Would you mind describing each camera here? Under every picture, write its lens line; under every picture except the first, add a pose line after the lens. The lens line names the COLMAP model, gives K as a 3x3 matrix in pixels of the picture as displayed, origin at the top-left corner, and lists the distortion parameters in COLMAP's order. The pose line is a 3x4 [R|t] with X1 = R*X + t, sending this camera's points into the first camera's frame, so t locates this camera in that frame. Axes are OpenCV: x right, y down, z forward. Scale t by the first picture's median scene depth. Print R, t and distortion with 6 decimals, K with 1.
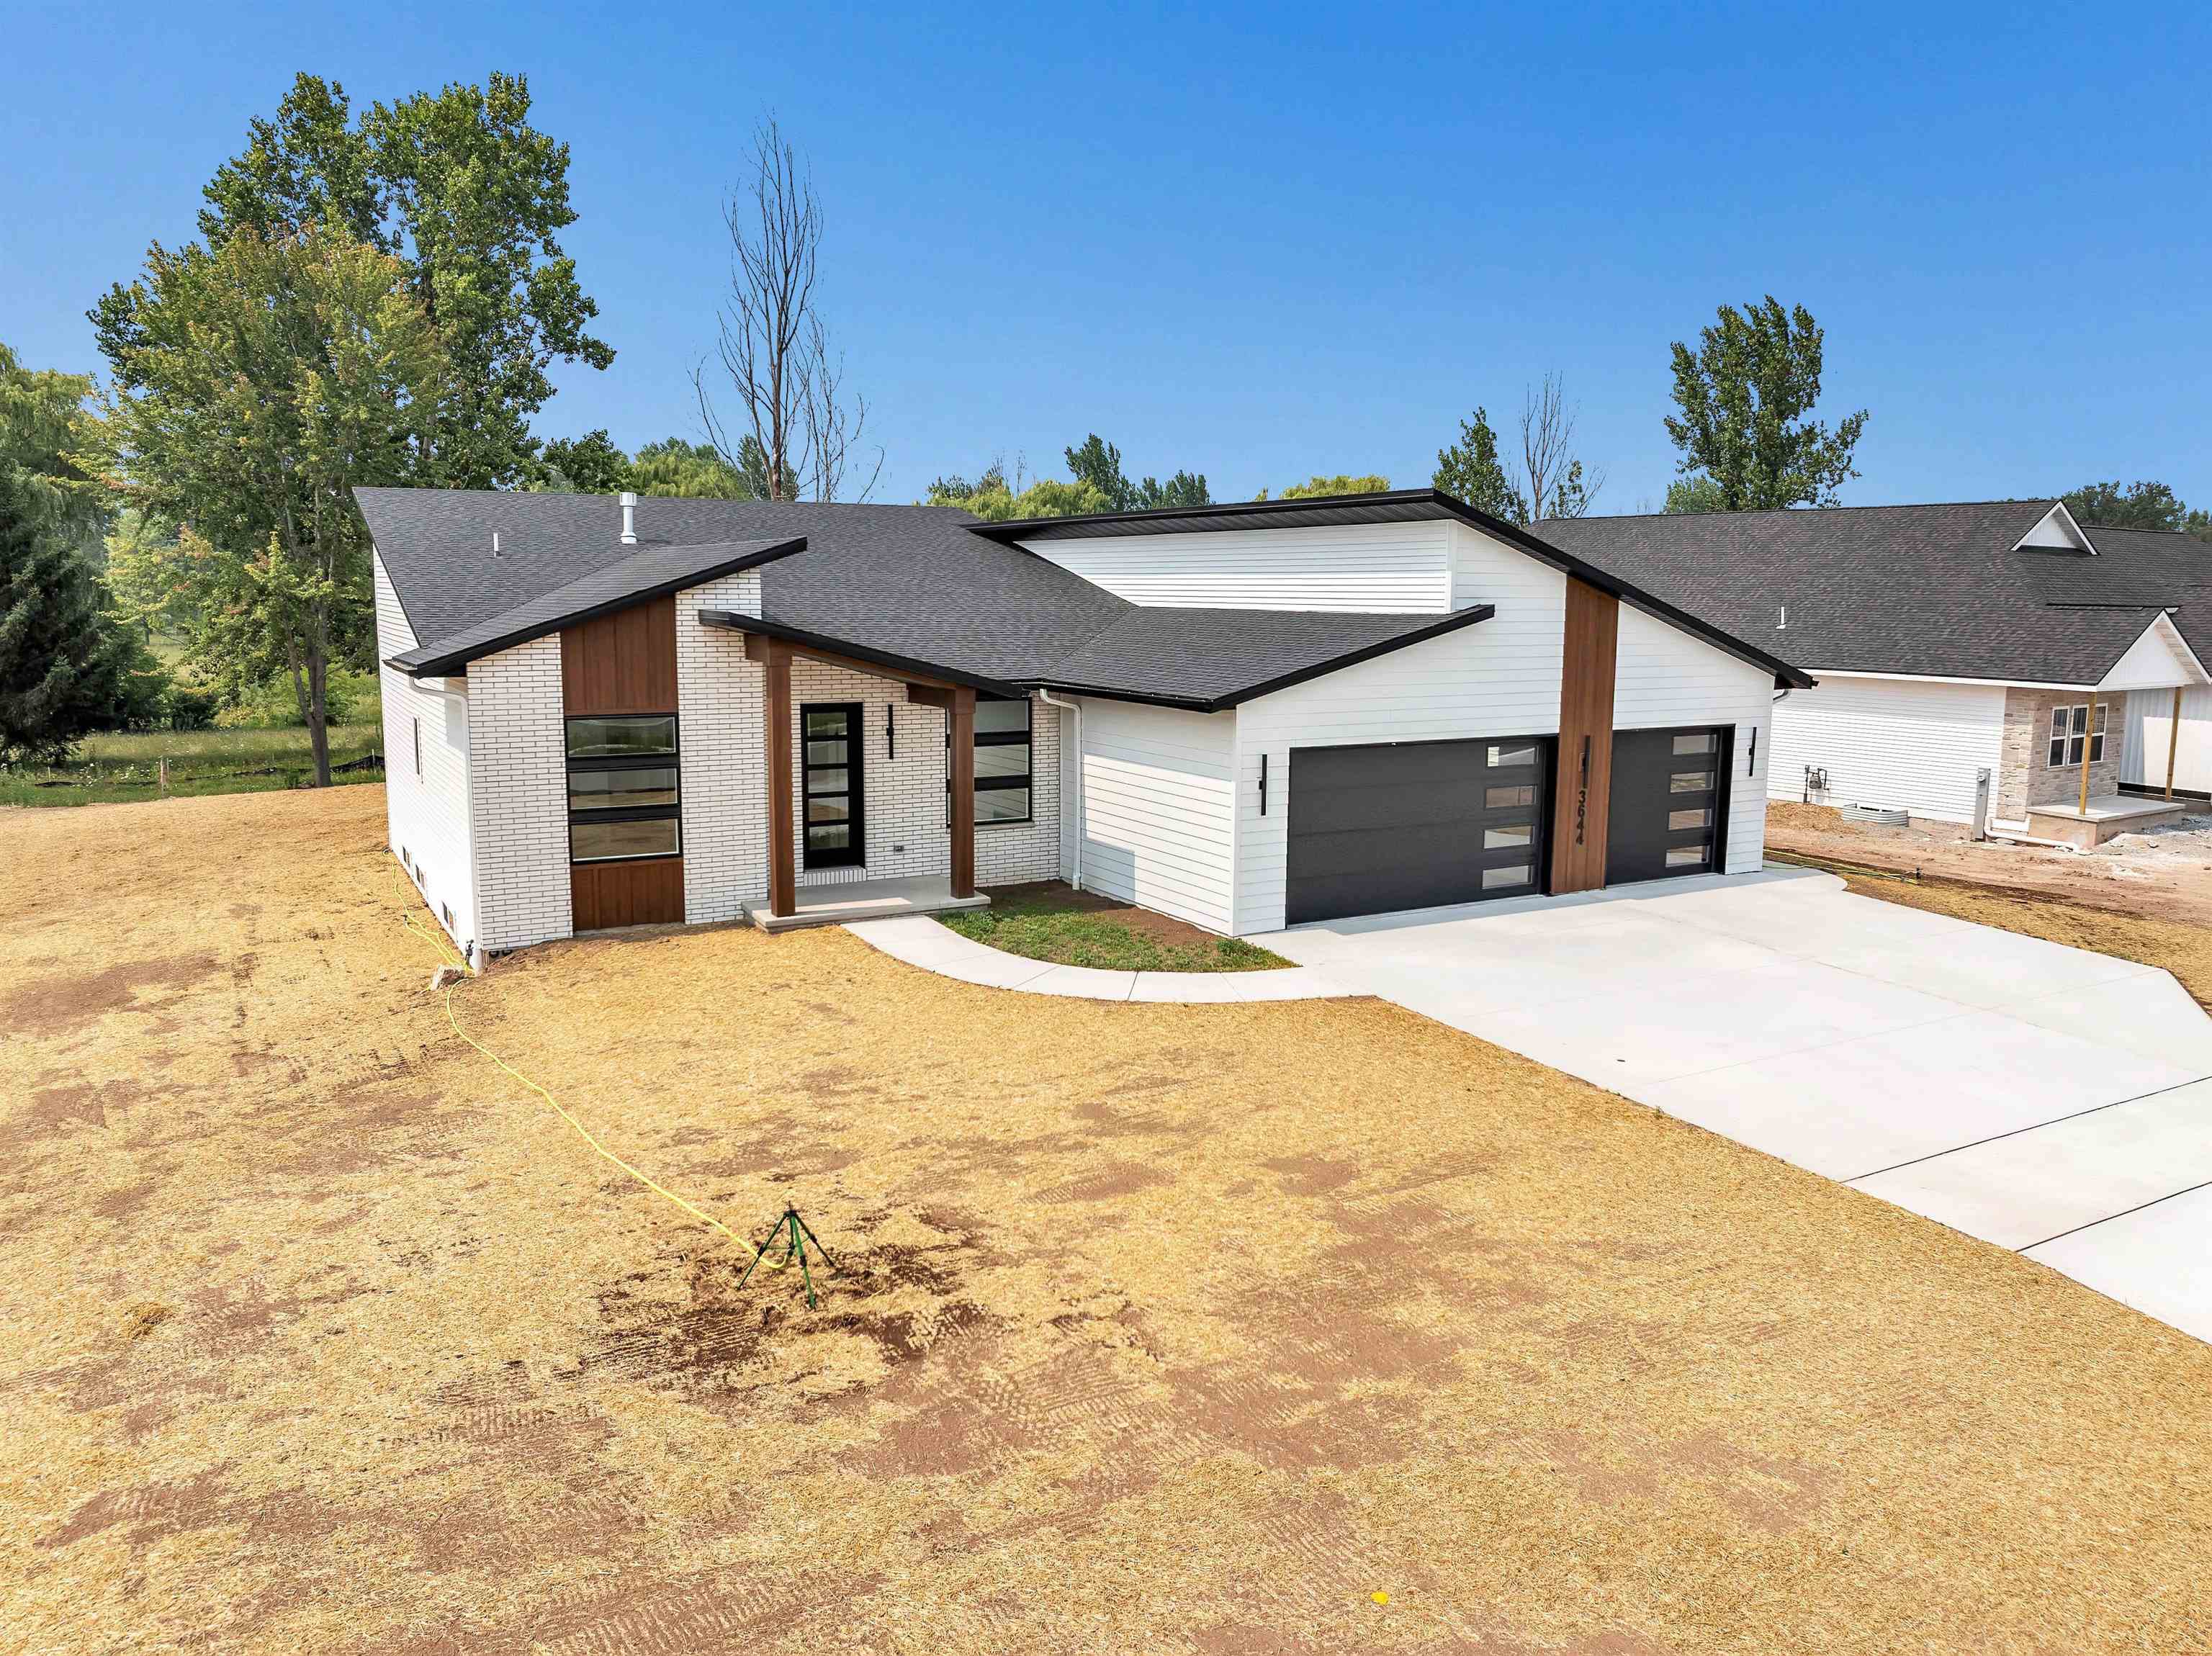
lens RADIAL K [[1564.7, 0, 1111.5], [0, 1564.7, 828.7], [0, 0, 1]] dist [-0.048081, 0.009526]
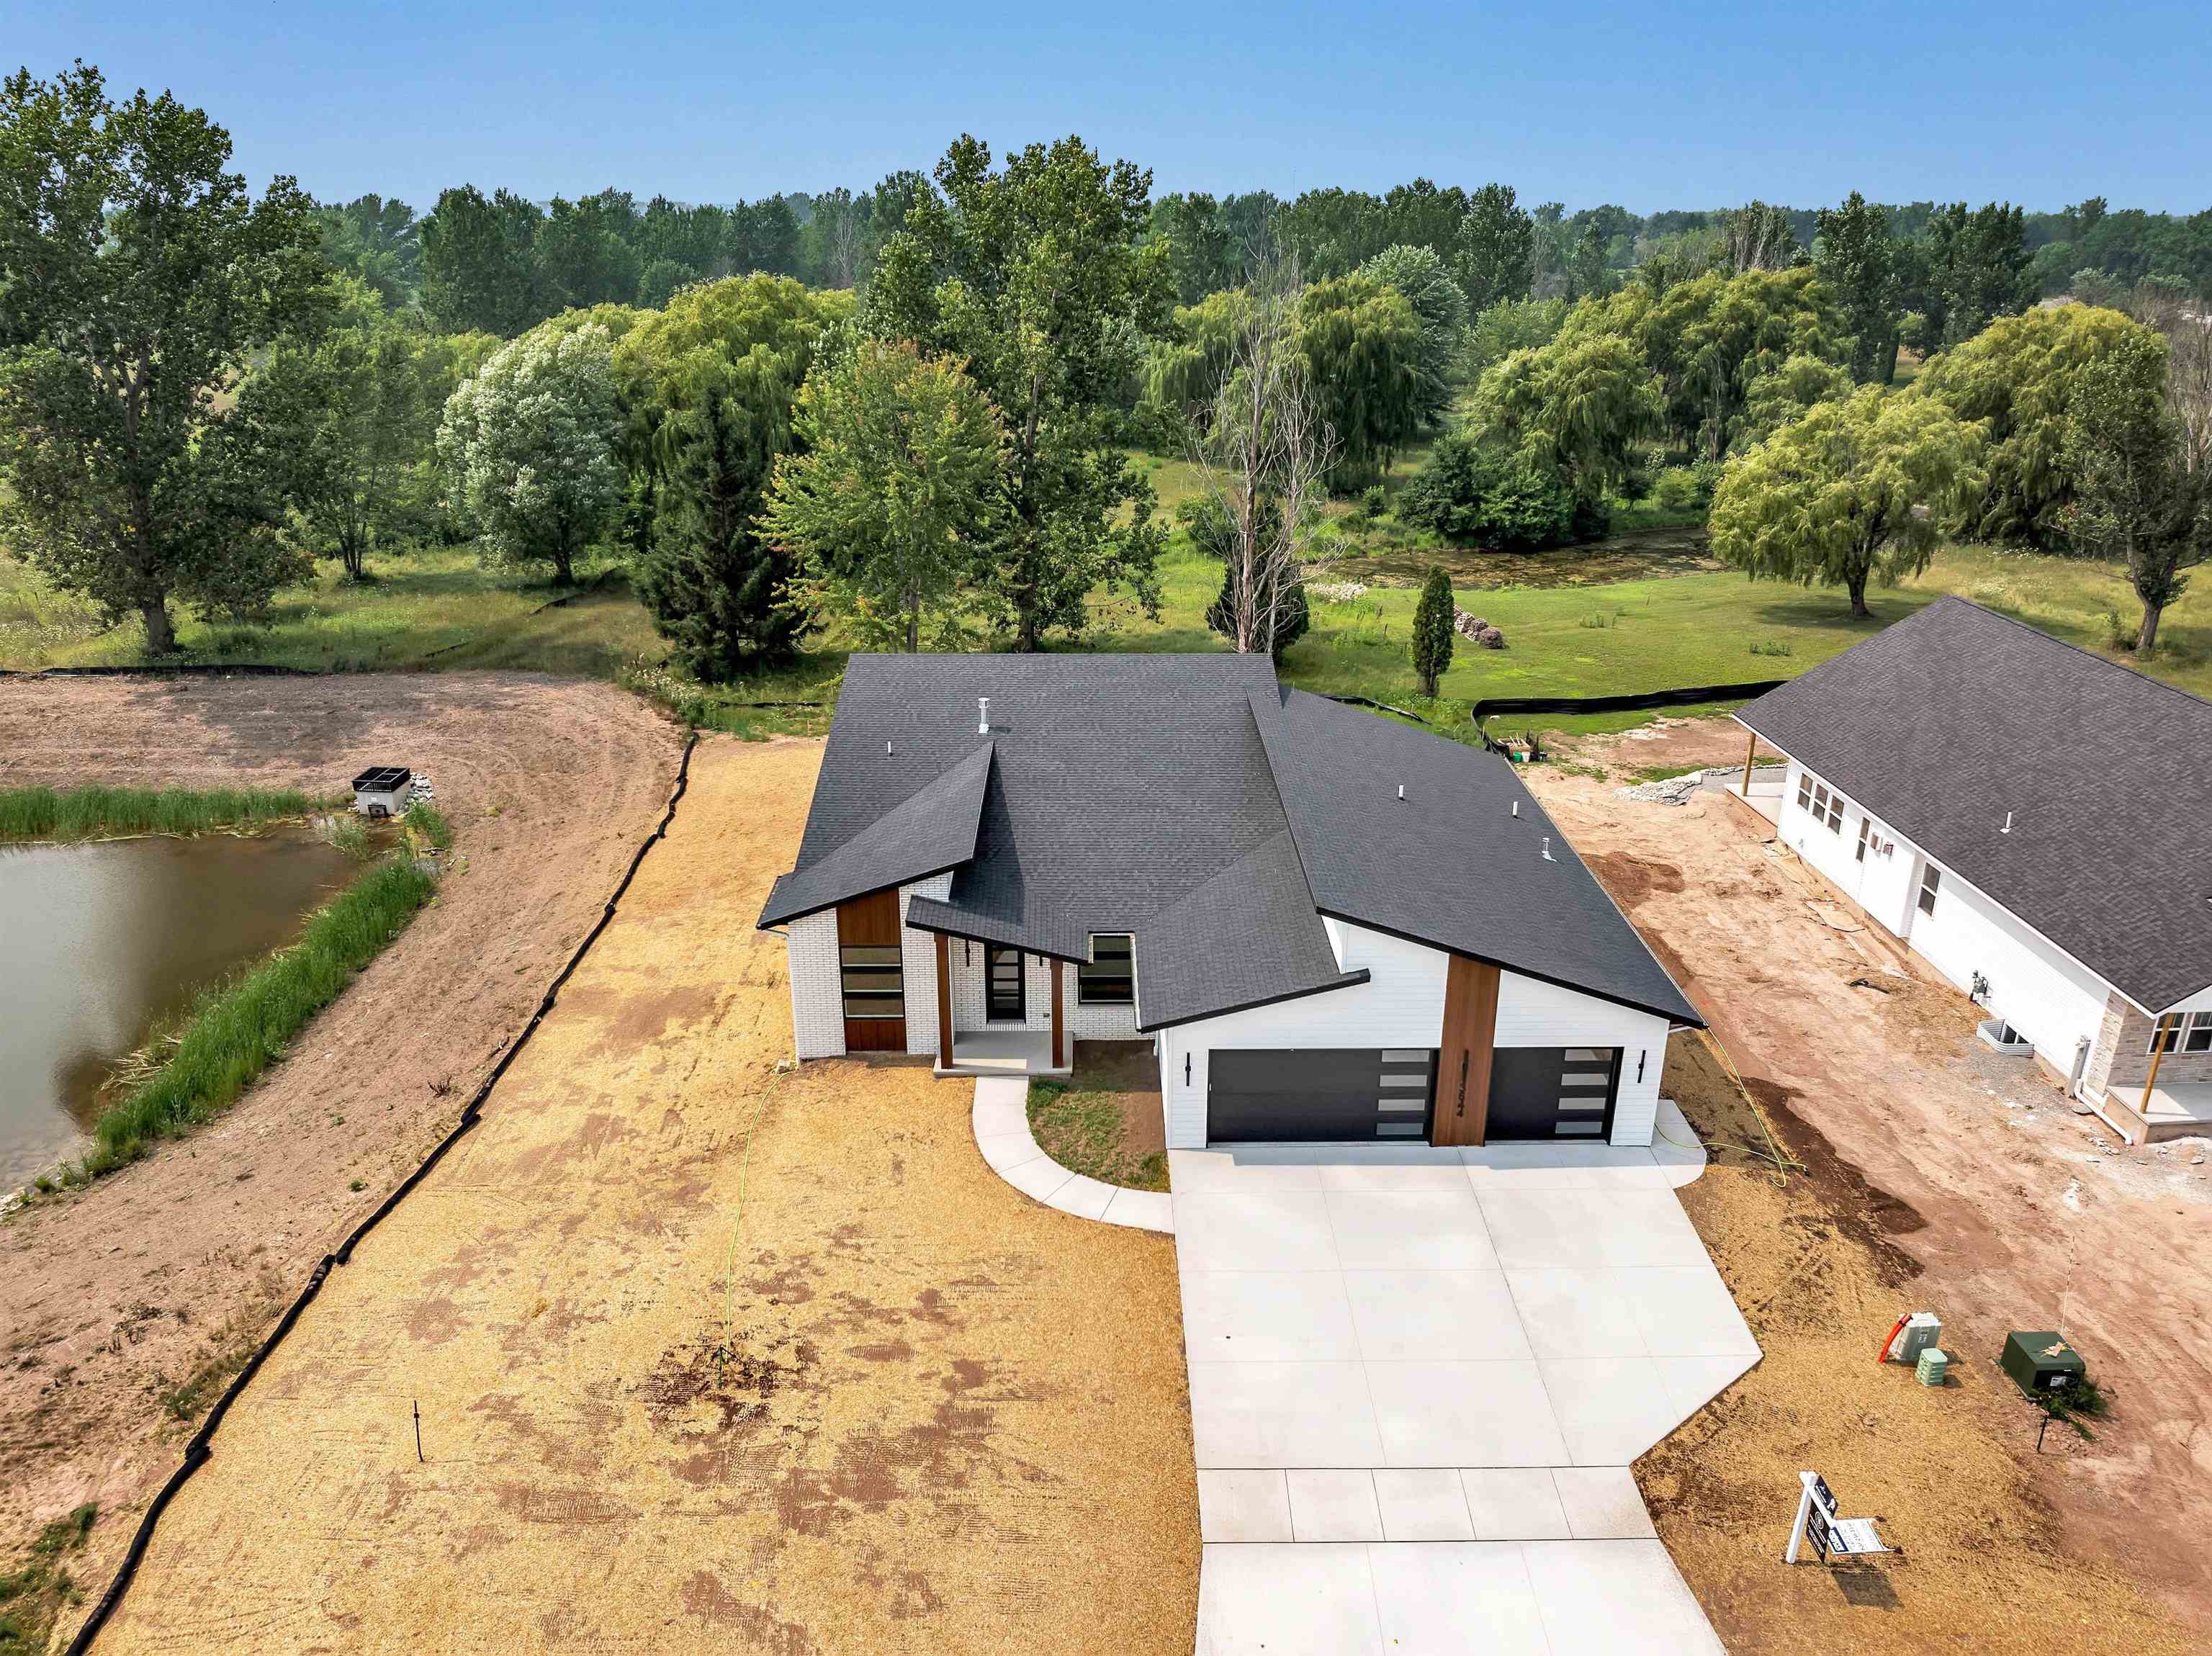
lens RADIAL K [[1564.1, 0, 1106.0], [0, 1564.1, 828.0], [0, 0, 1]] dist [-0.018820, -0.076500]
pose [[0.870267, 0.176044, -0.460047, 0.942042], [-0.067356, 0.967712, 0.242894, -0.856231], [0.487953, -0.180396, 0.854025, -0.498430]]
